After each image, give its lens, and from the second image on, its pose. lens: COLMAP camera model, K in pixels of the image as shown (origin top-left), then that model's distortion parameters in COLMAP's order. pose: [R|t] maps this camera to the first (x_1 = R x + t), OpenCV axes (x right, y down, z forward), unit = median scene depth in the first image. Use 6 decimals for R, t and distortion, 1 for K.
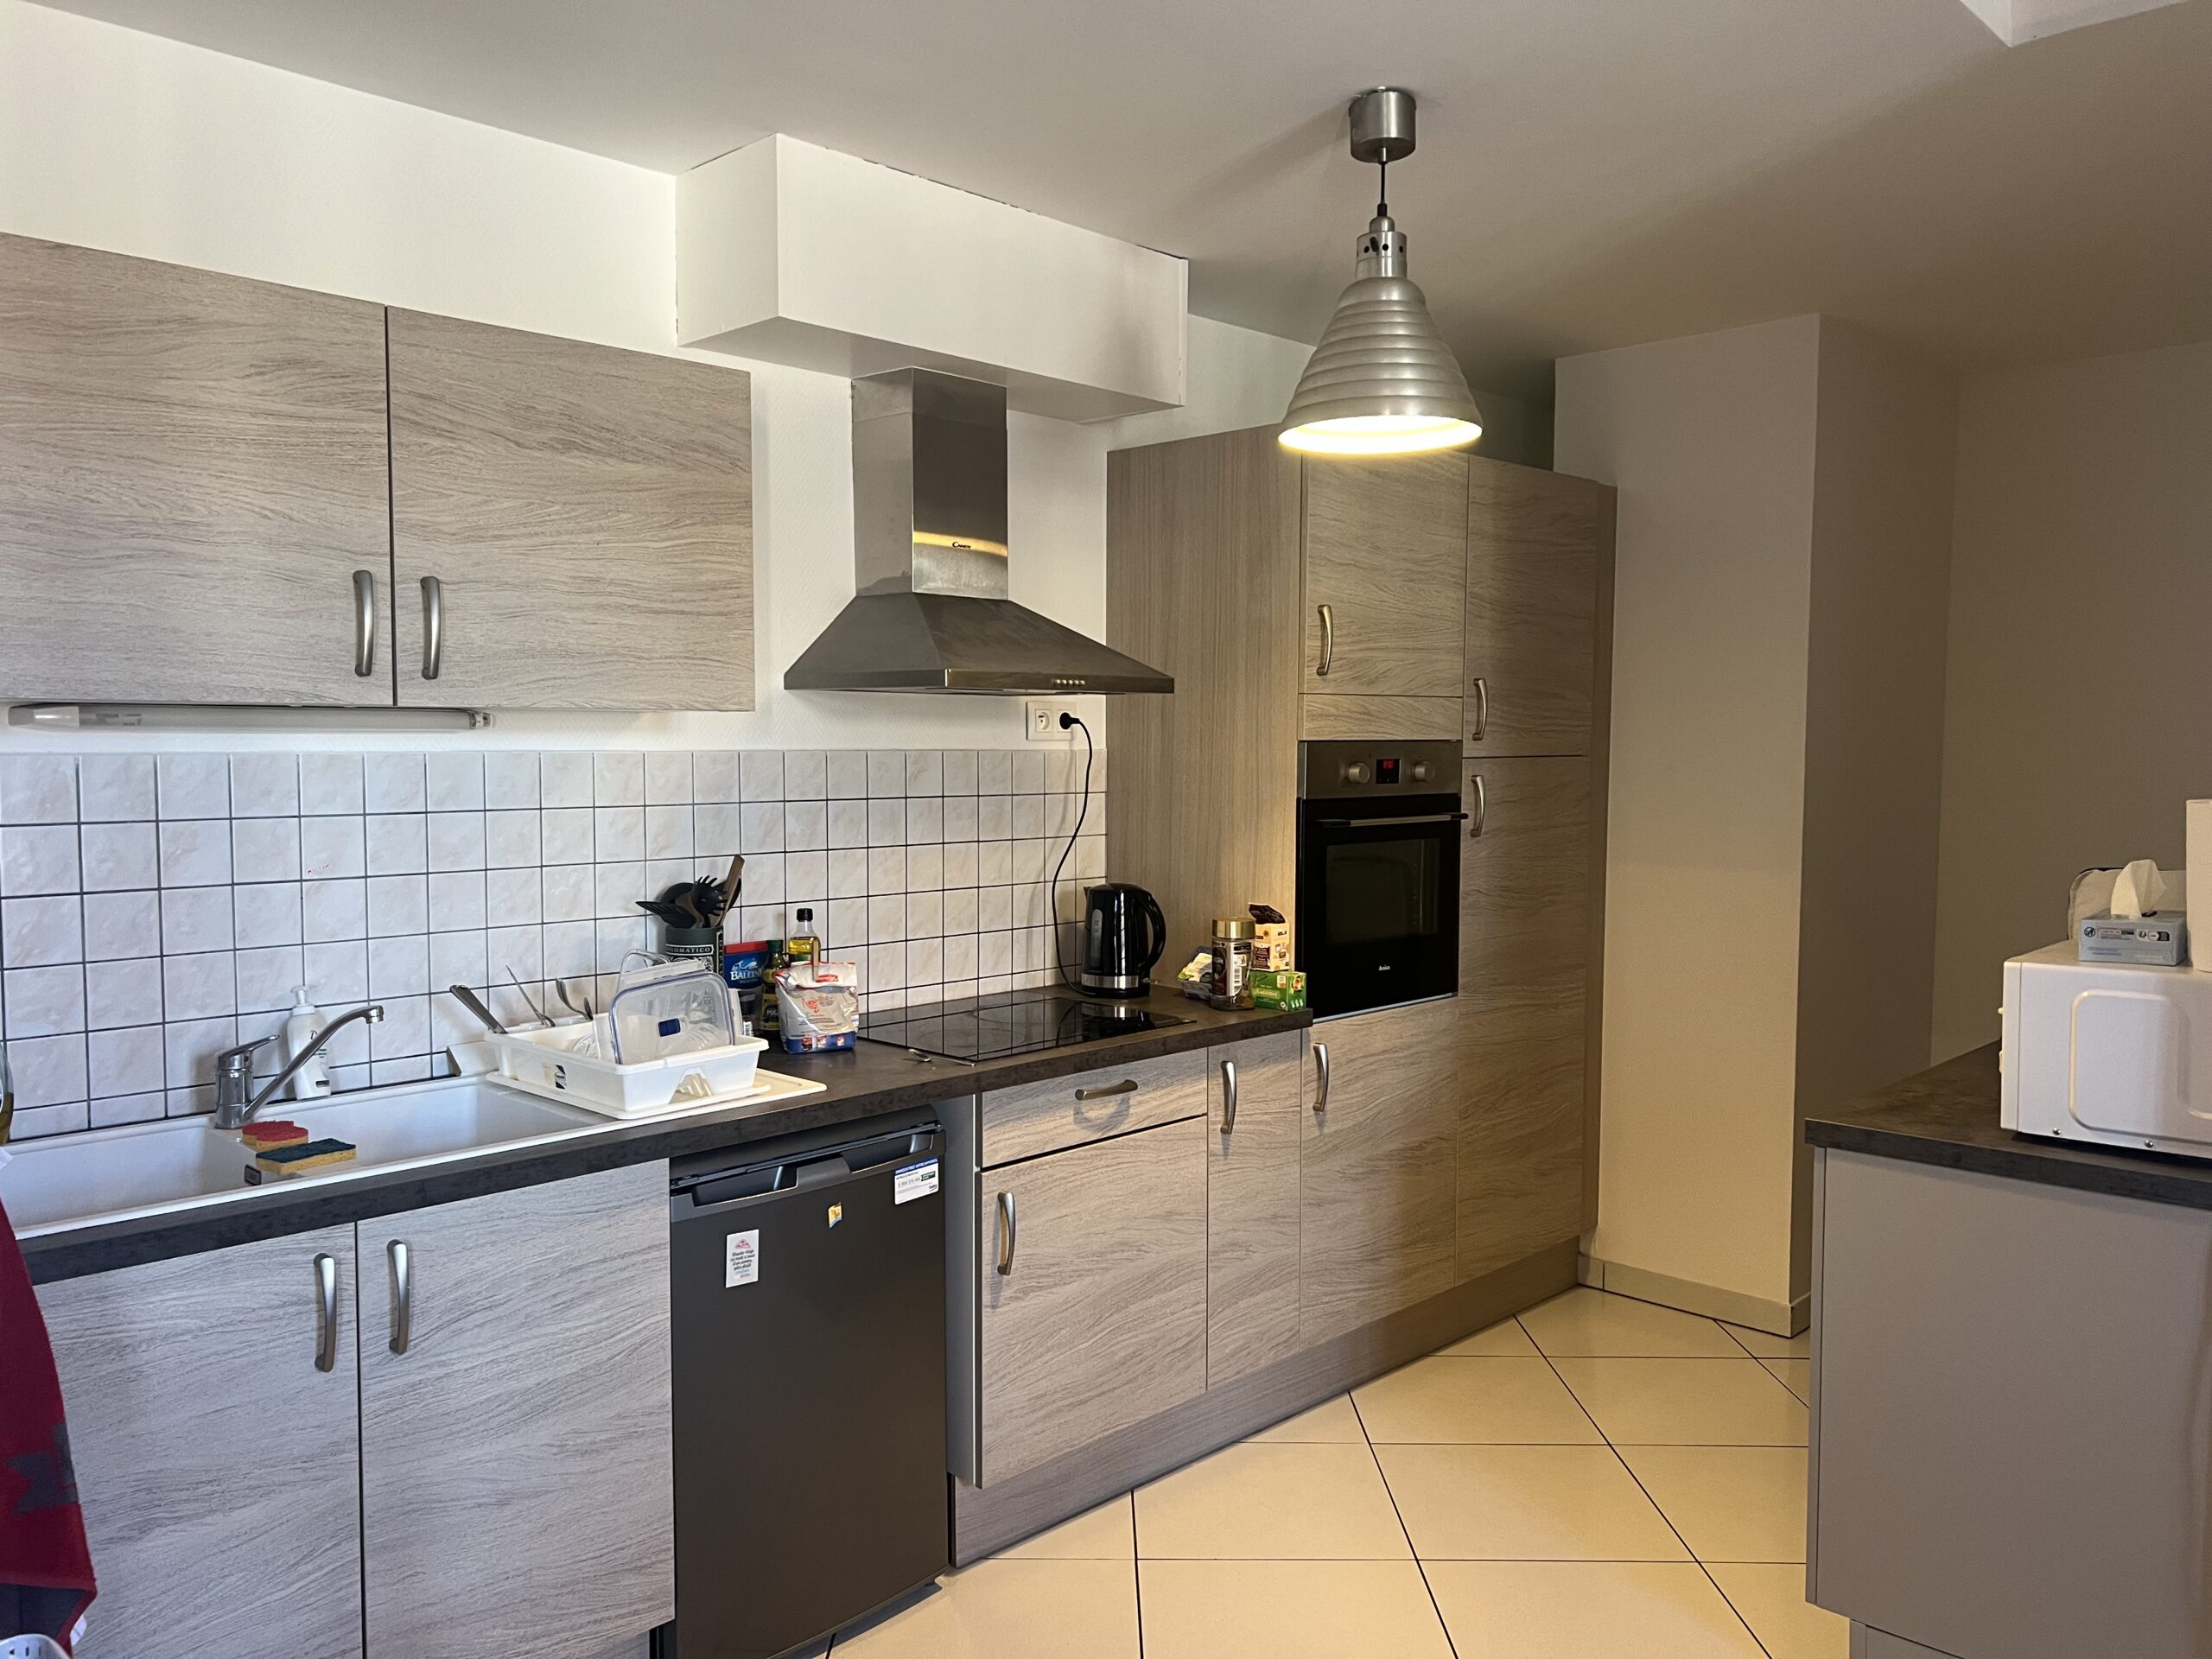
lens RADIAL K [[1663.2, 0, 1100.0], [0, 1663.2, 842.3], [0, 0, 1]] dist [0.075282, -0.117095]
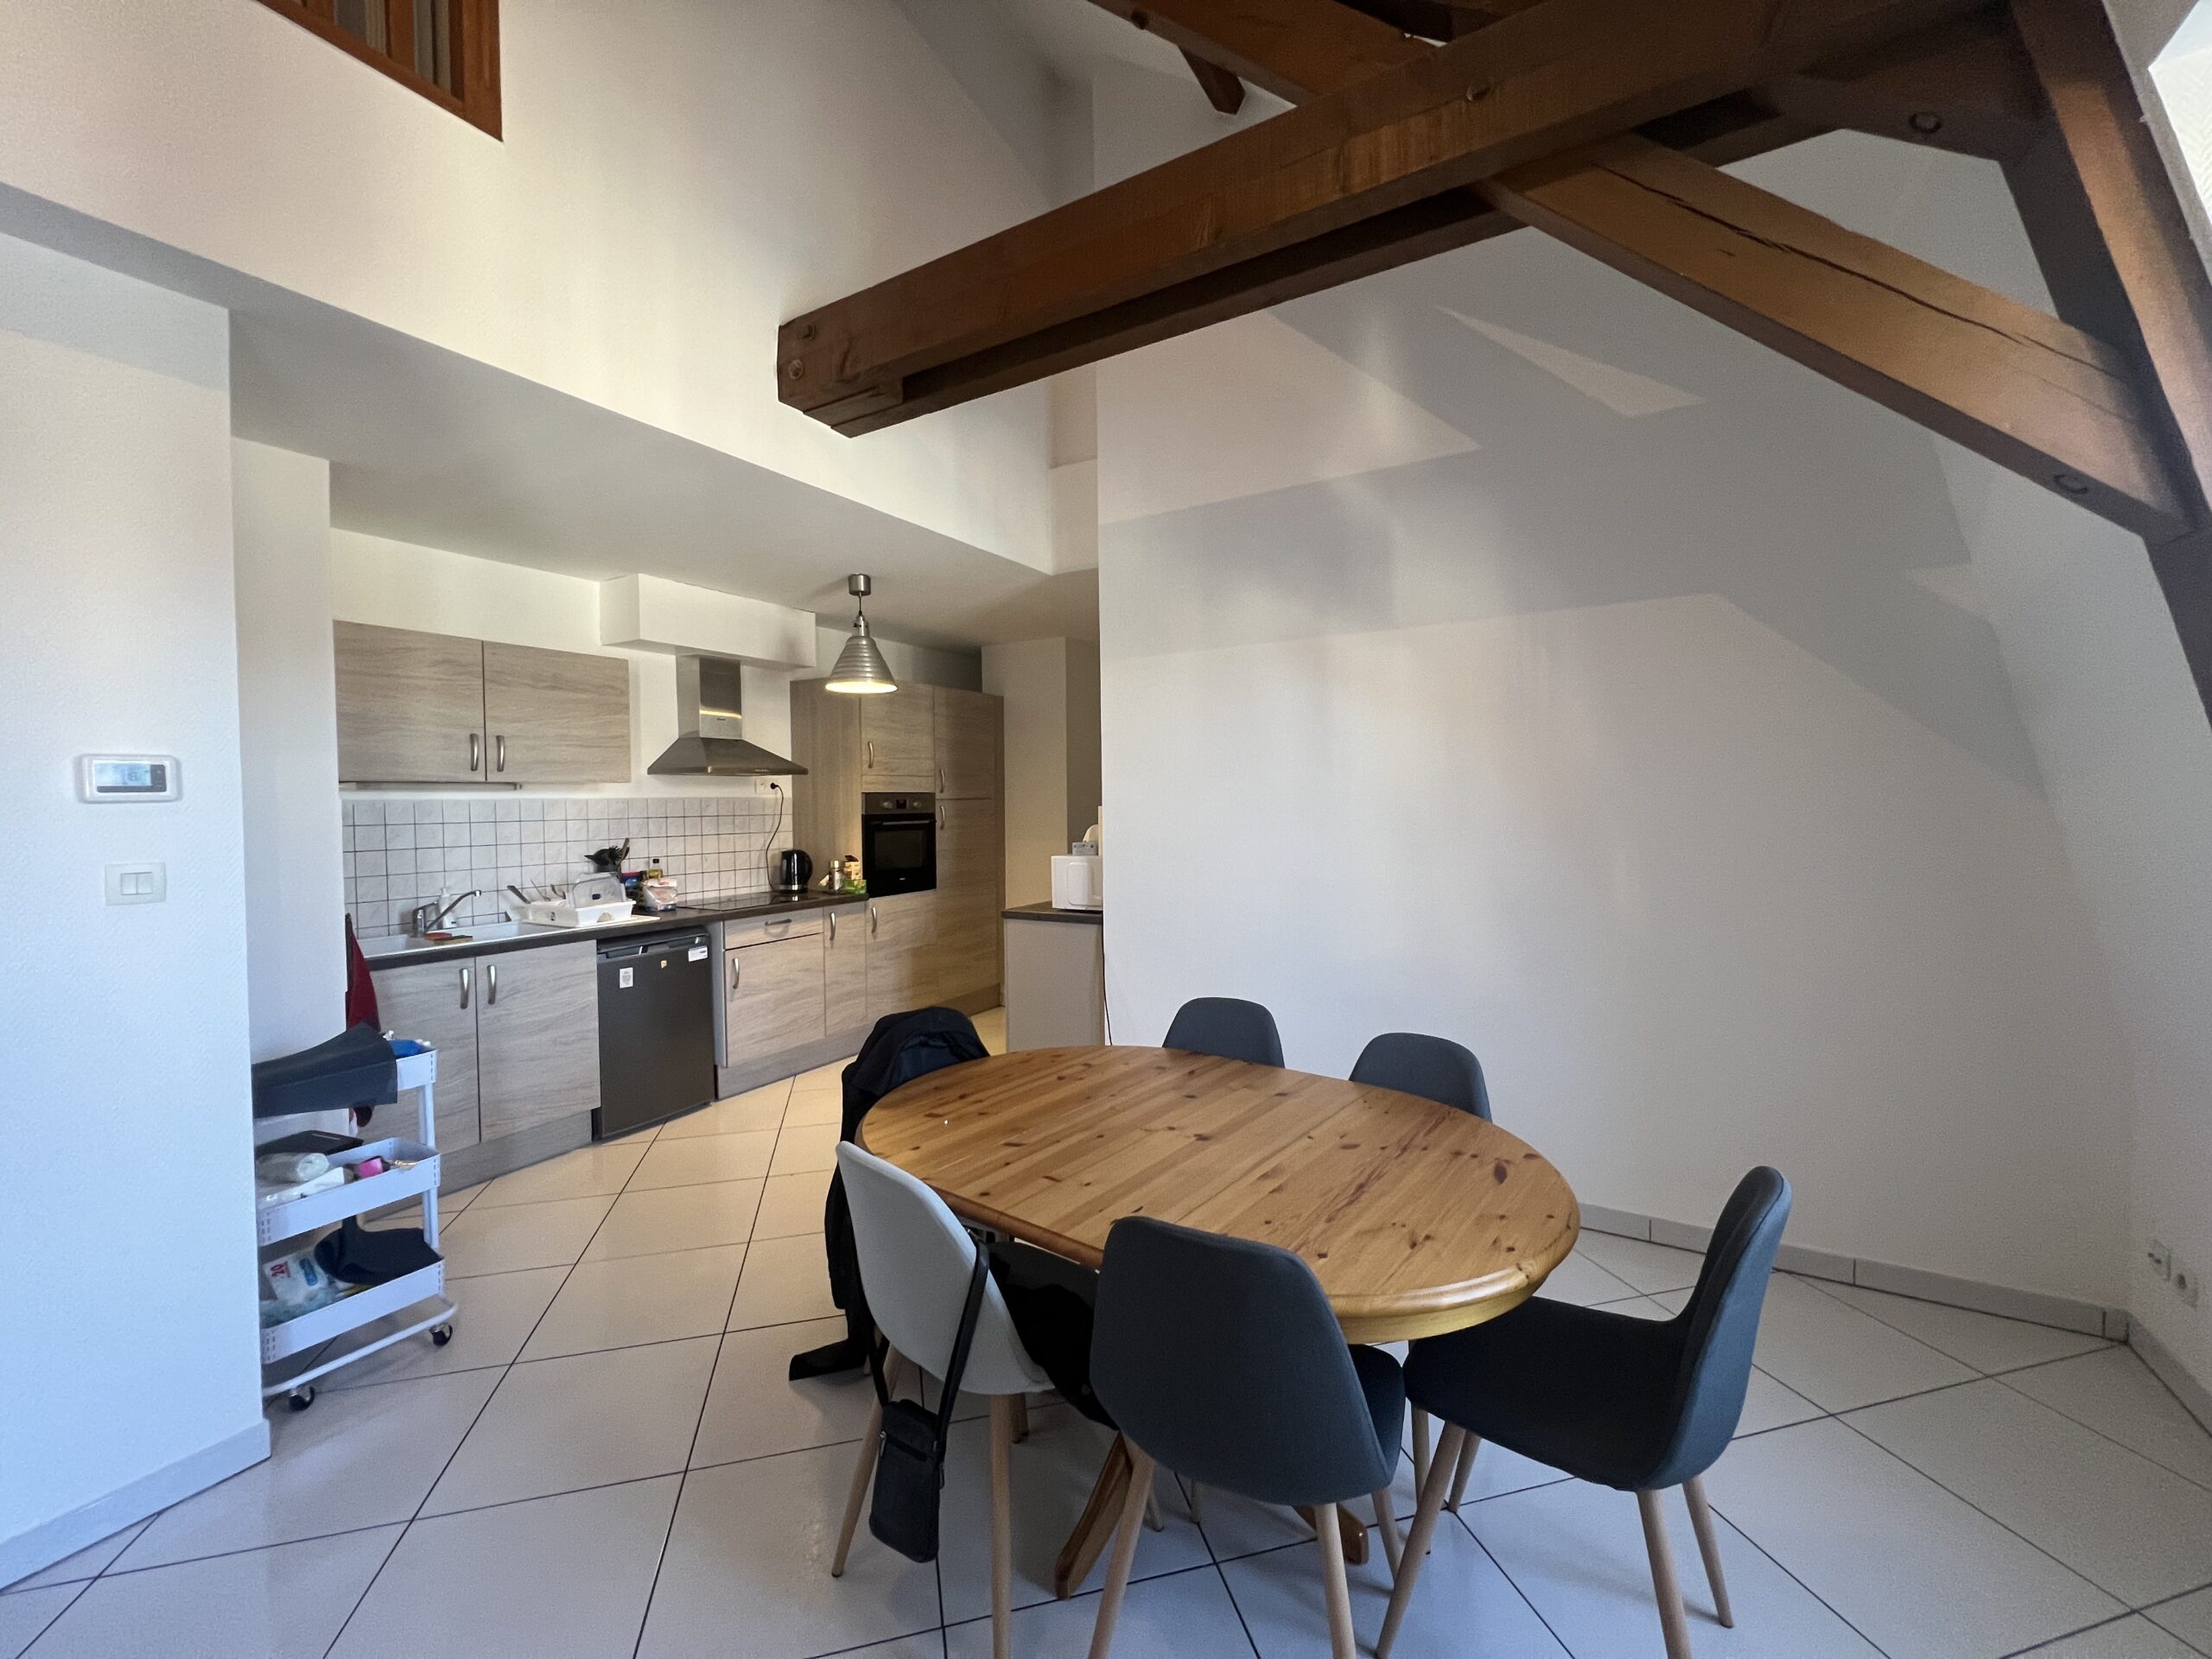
lens RADIAL K [[883.0, 0, 1099.0], [0, 883.0, 823.7], [0, 0, 1]] dist [0.001588, 0.000086]
pose [[0.969895, -0.018129, 0.242847, 0.178021], [0.026347, 0.999183, -0.030637, 0.051446], [-0.242093, 0.036113, 0.969581, -0.564803]]
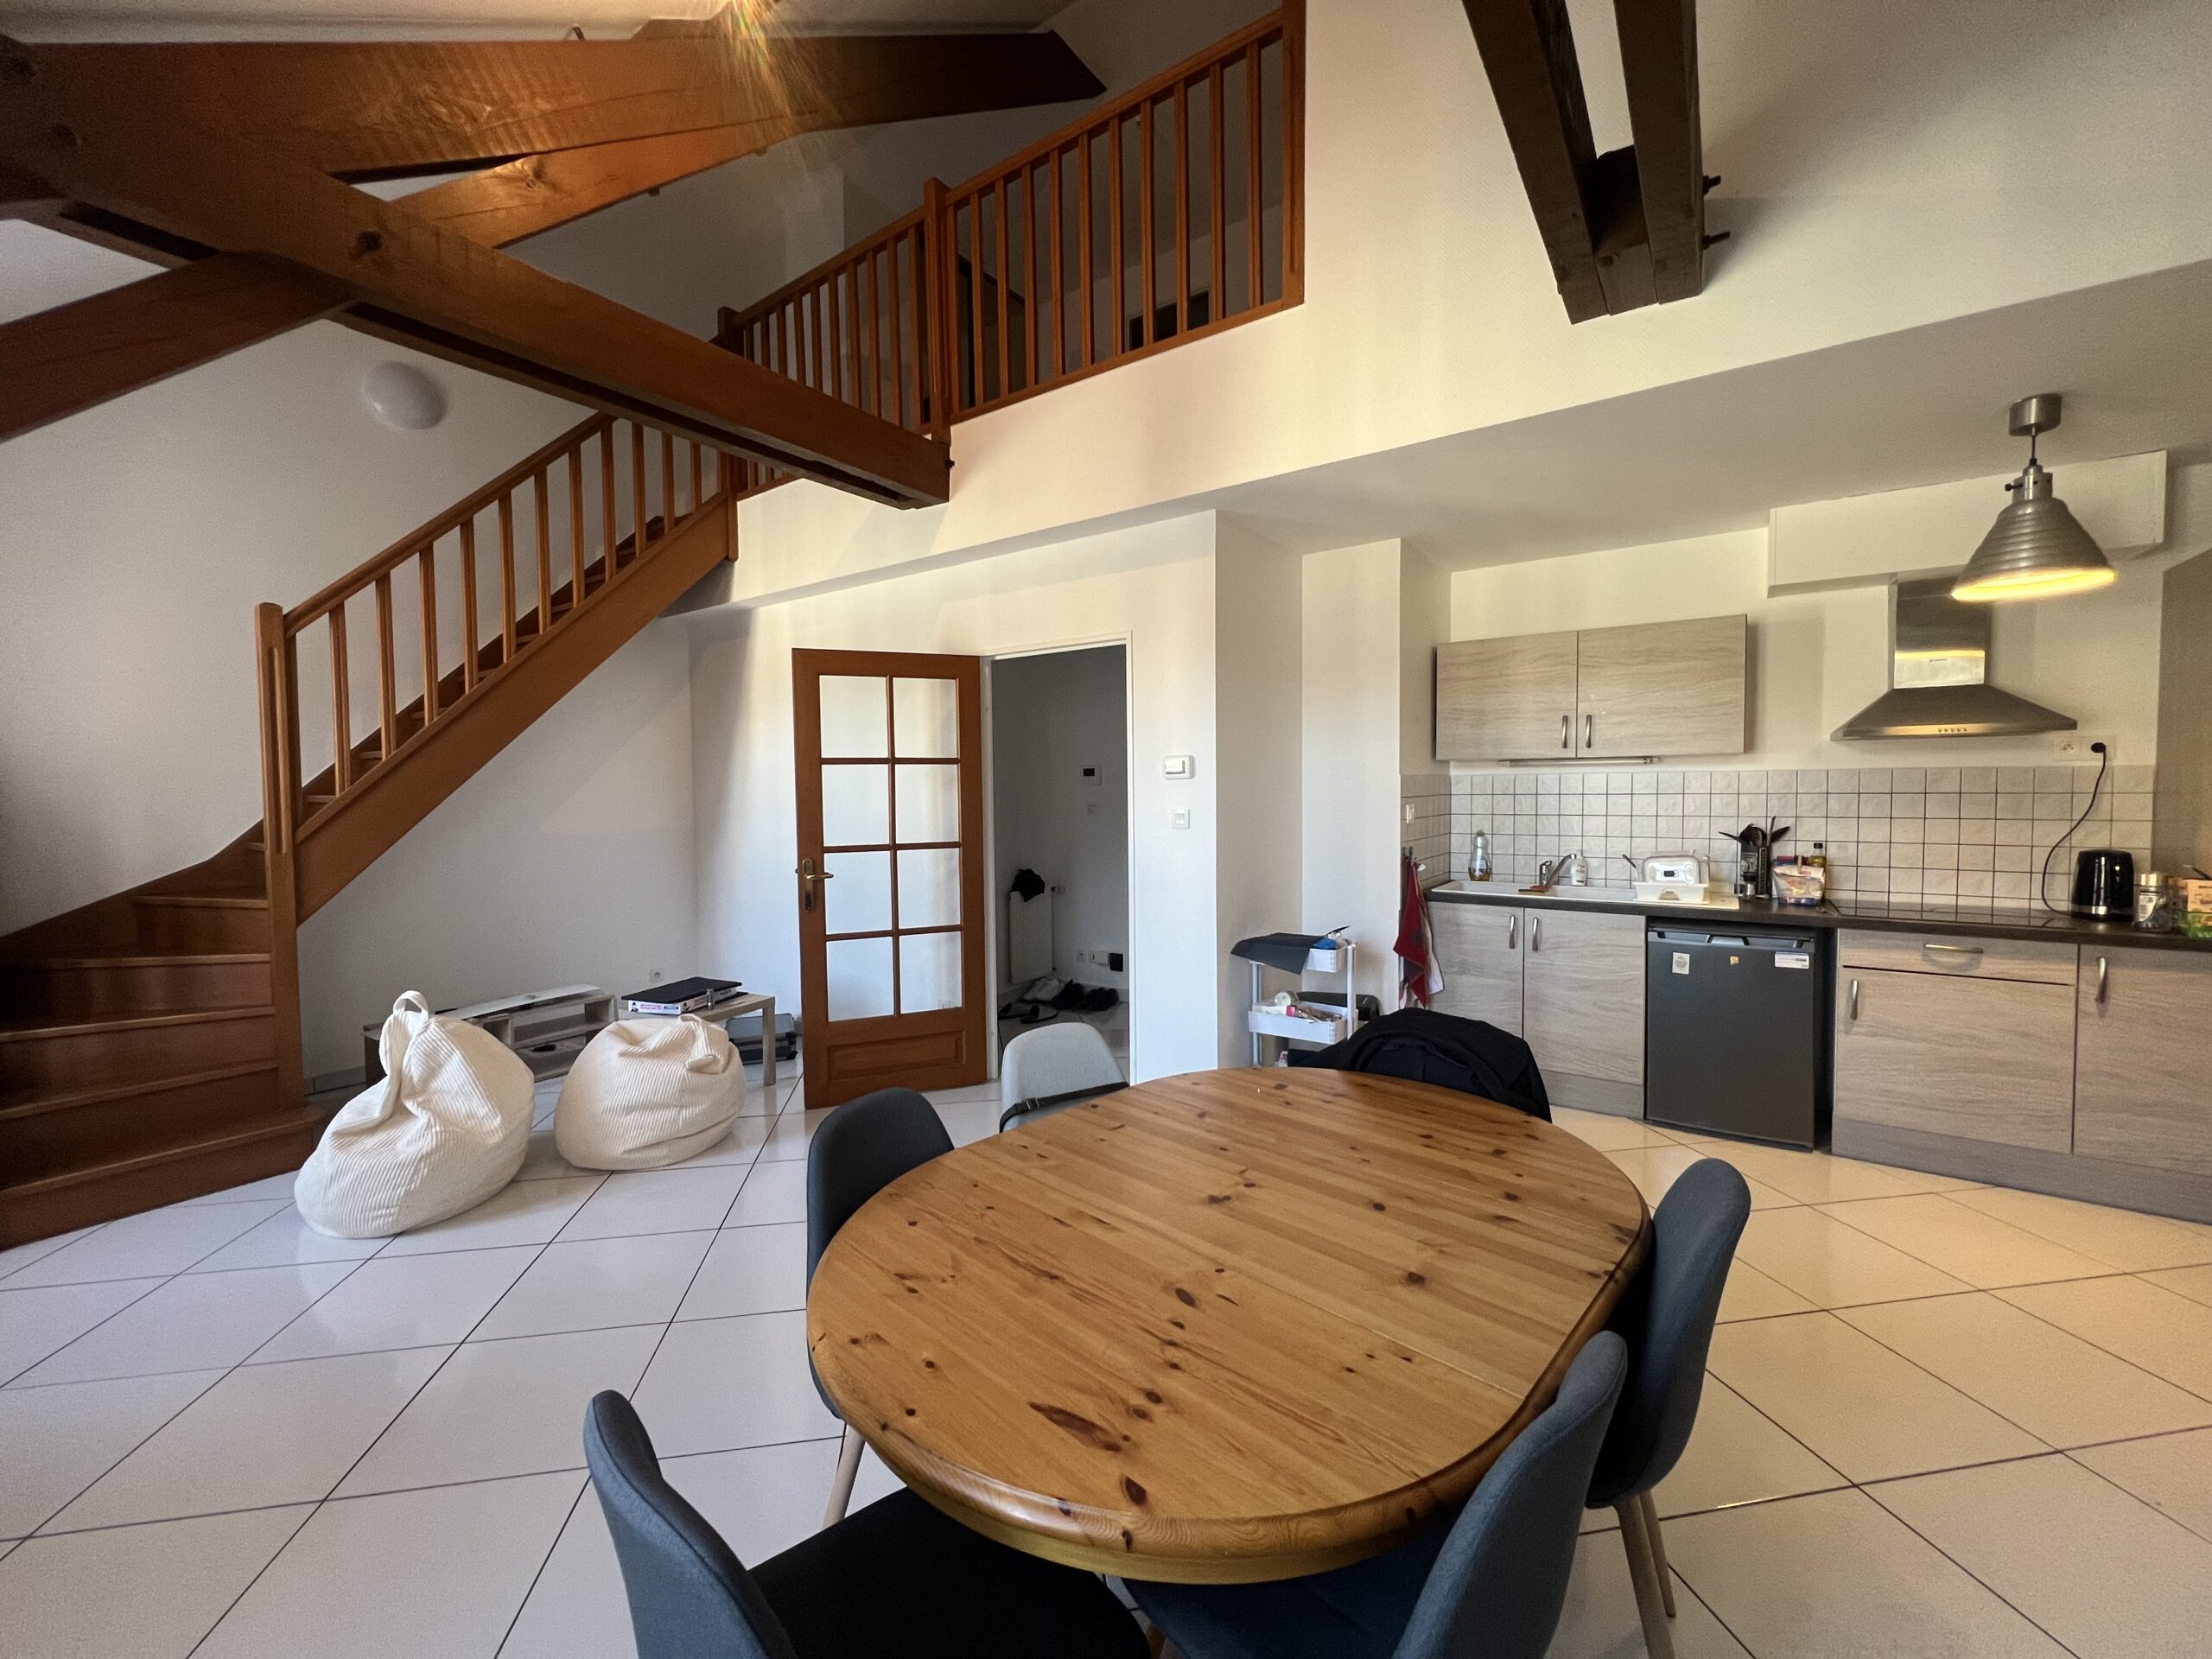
lens RADIAL K [[883.0, 0, 1099.0], [0, 883.0, 823.7], [0, 0, 1]] dist [0.001588, 0.000086]
pose [[0.162134, 0.040696, -0.985929, 0.891126], [-0.051397, 0.998141, 0.032748, 0.028828], [0.985429, 0.045364, 0.163924, -0.117654]]
